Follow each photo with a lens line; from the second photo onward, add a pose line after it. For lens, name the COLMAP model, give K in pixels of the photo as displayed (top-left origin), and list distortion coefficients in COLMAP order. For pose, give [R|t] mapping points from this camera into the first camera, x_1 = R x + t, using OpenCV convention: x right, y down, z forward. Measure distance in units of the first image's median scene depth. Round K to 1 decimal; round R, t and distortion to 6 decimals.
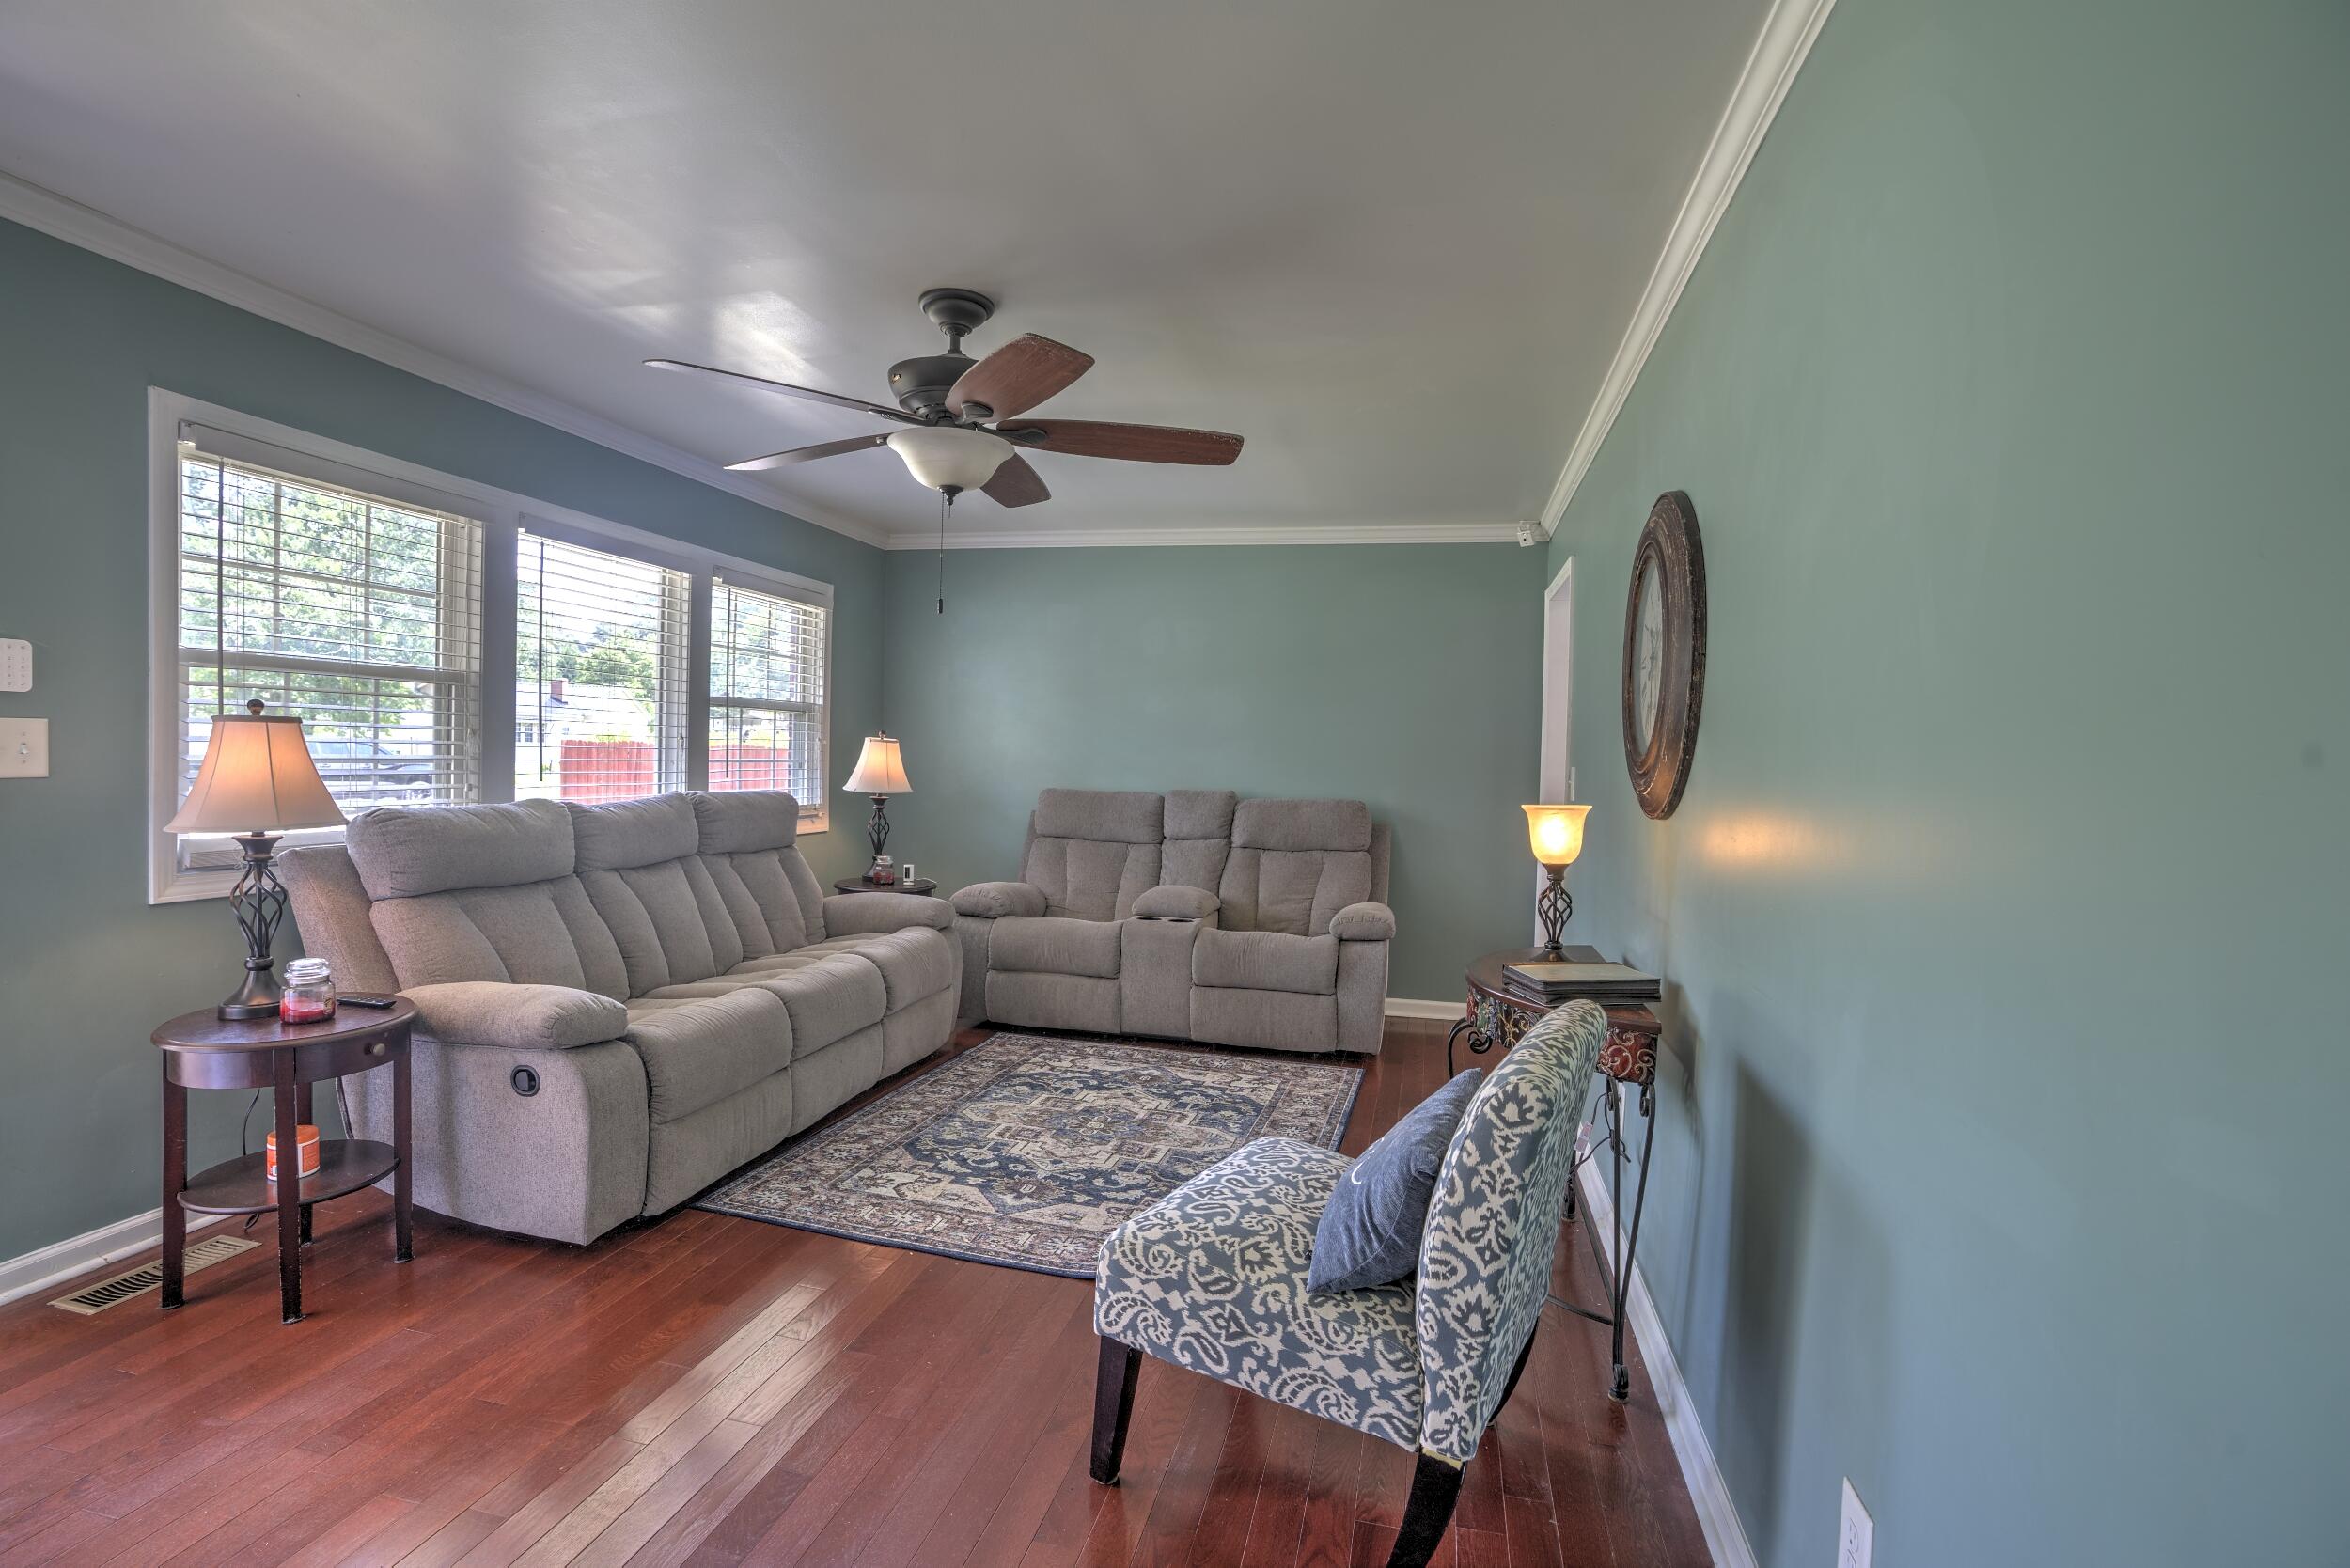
lens RADIAL K [[1079.4, 0, 1181.0], [0, 1079.4, 776.8], [0, 0, 1]] dist [-0.065307, 0.023875]
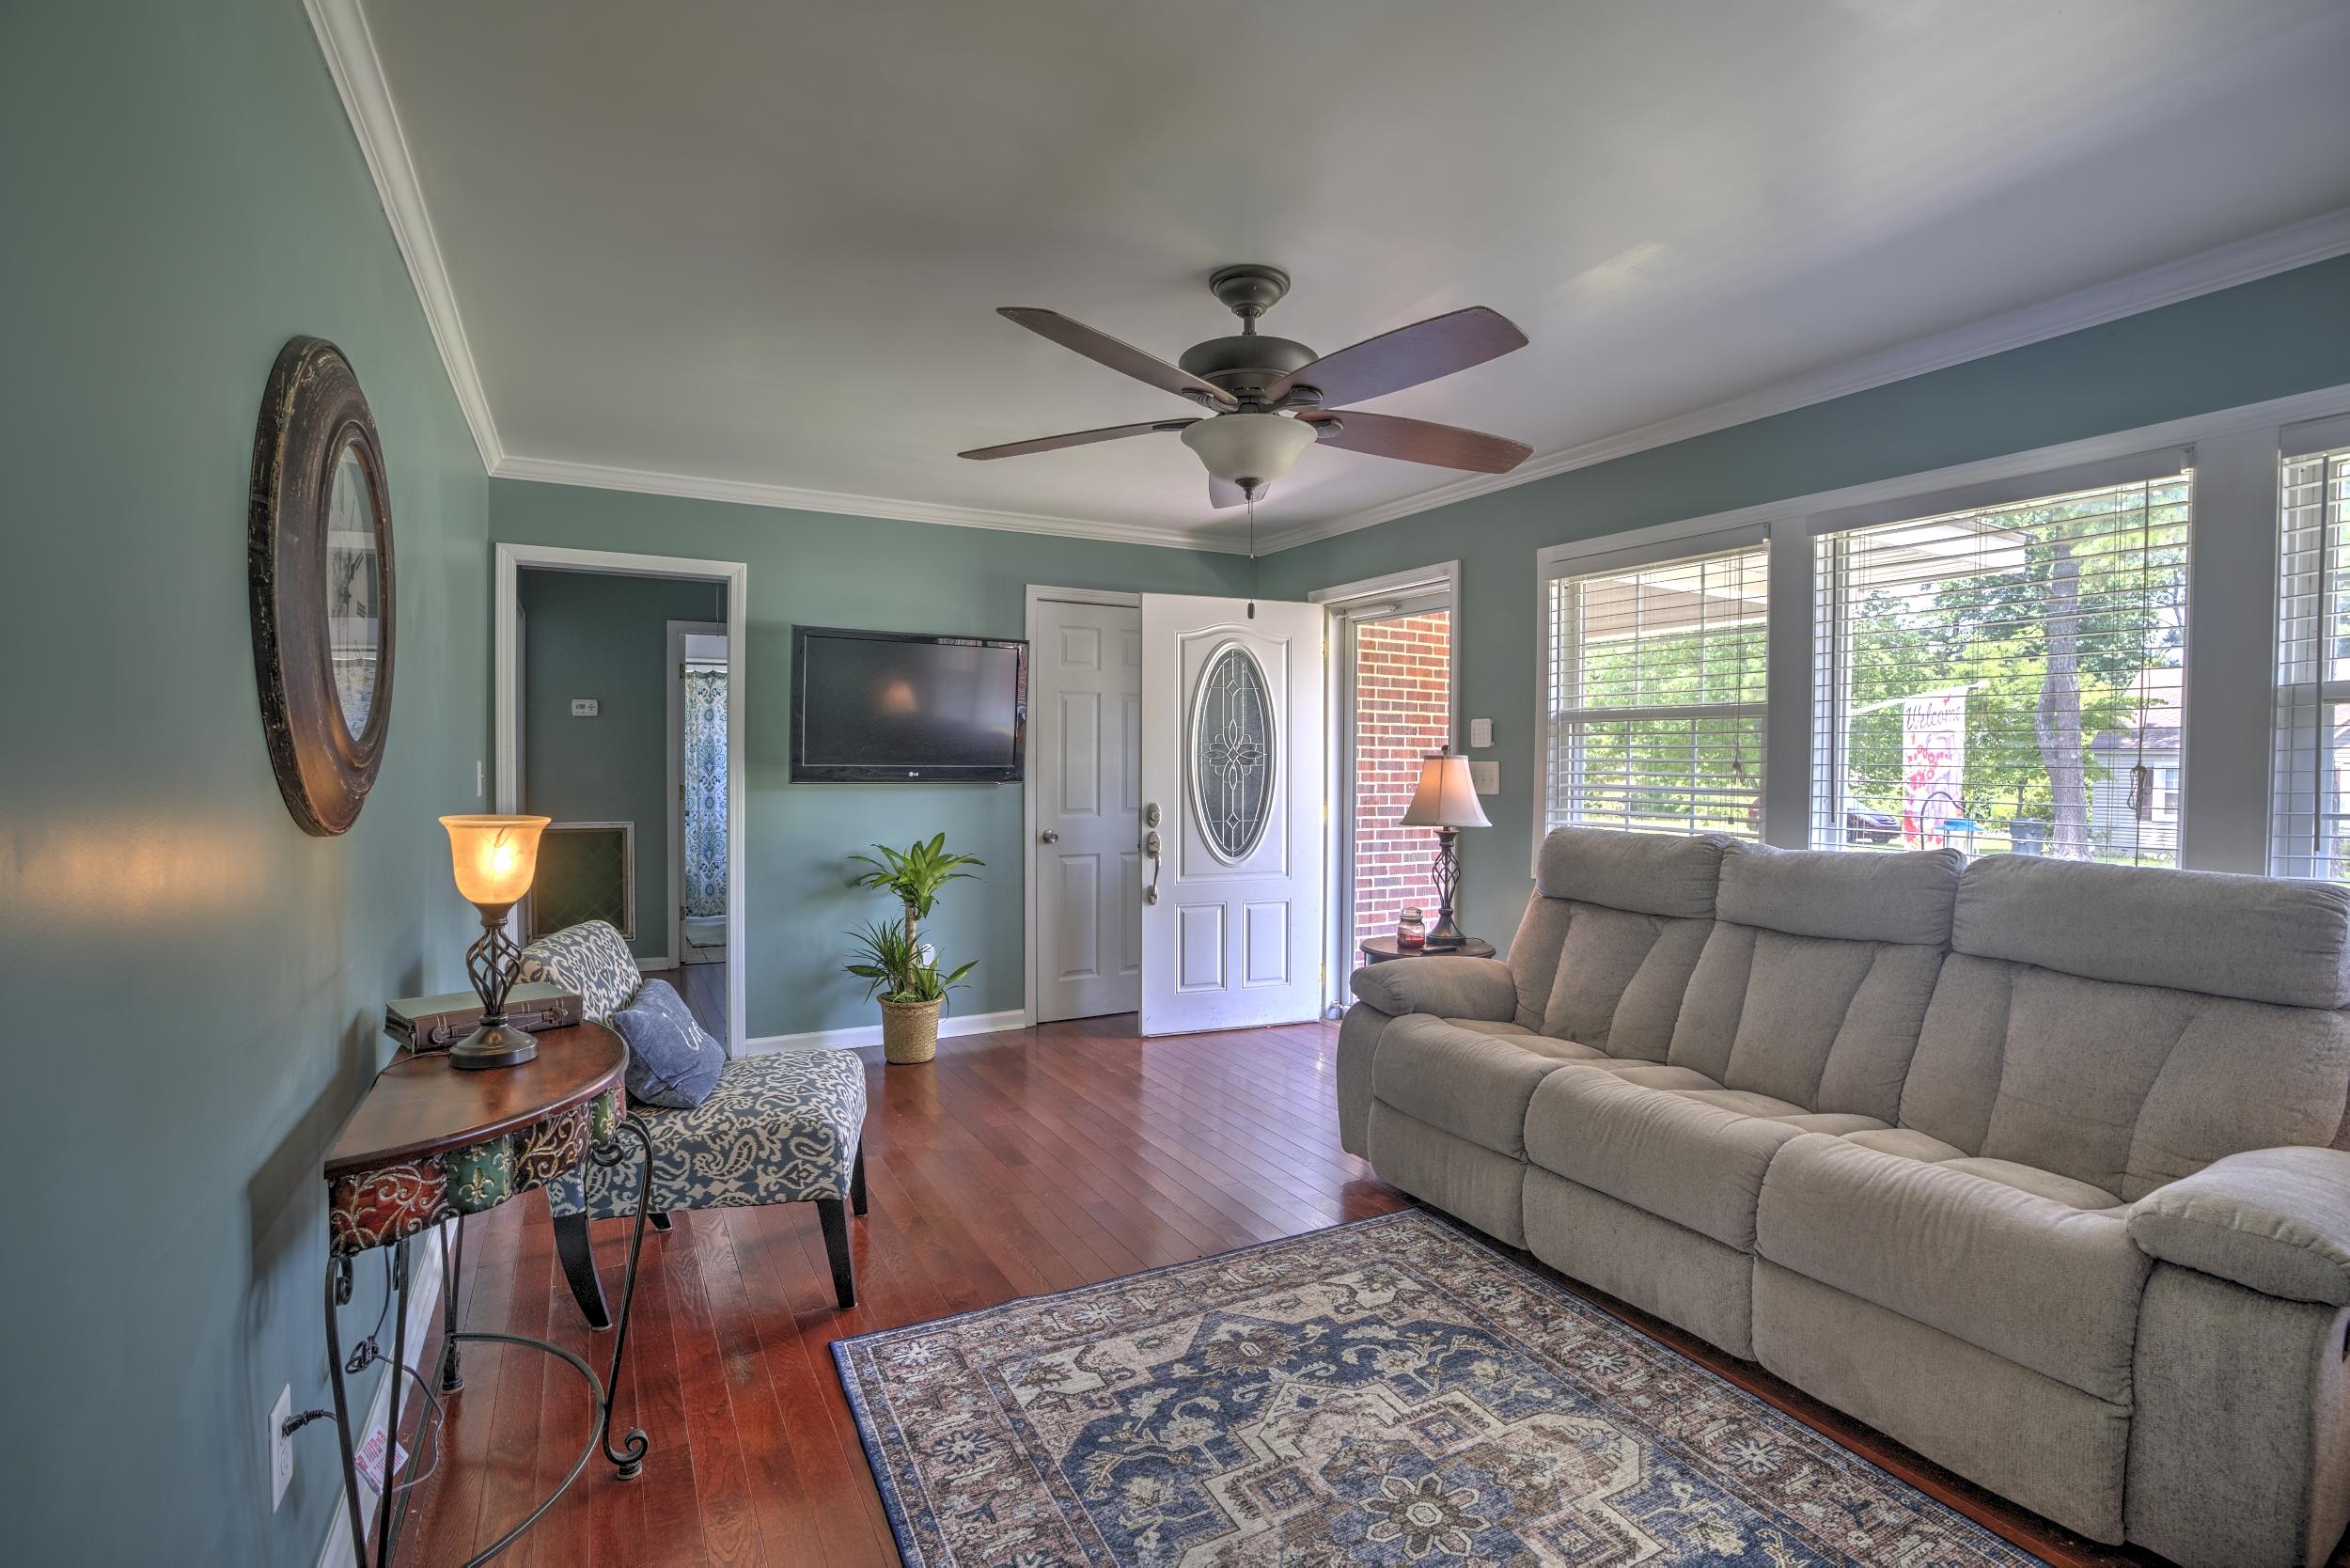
lens RADIAL K [[1079.4, 0, 1184.5], [0, 1079.4, 787.9], [0, 0, 1]] dist [-0.065307, 0.023875]
pose [[-0.738932, -0.013440, -0.673646, 0.335557], [-0.041197, 0.998832, 0.025262, -0.022224], [0.672520, 0.046419, -0.738622, 1.260595]]
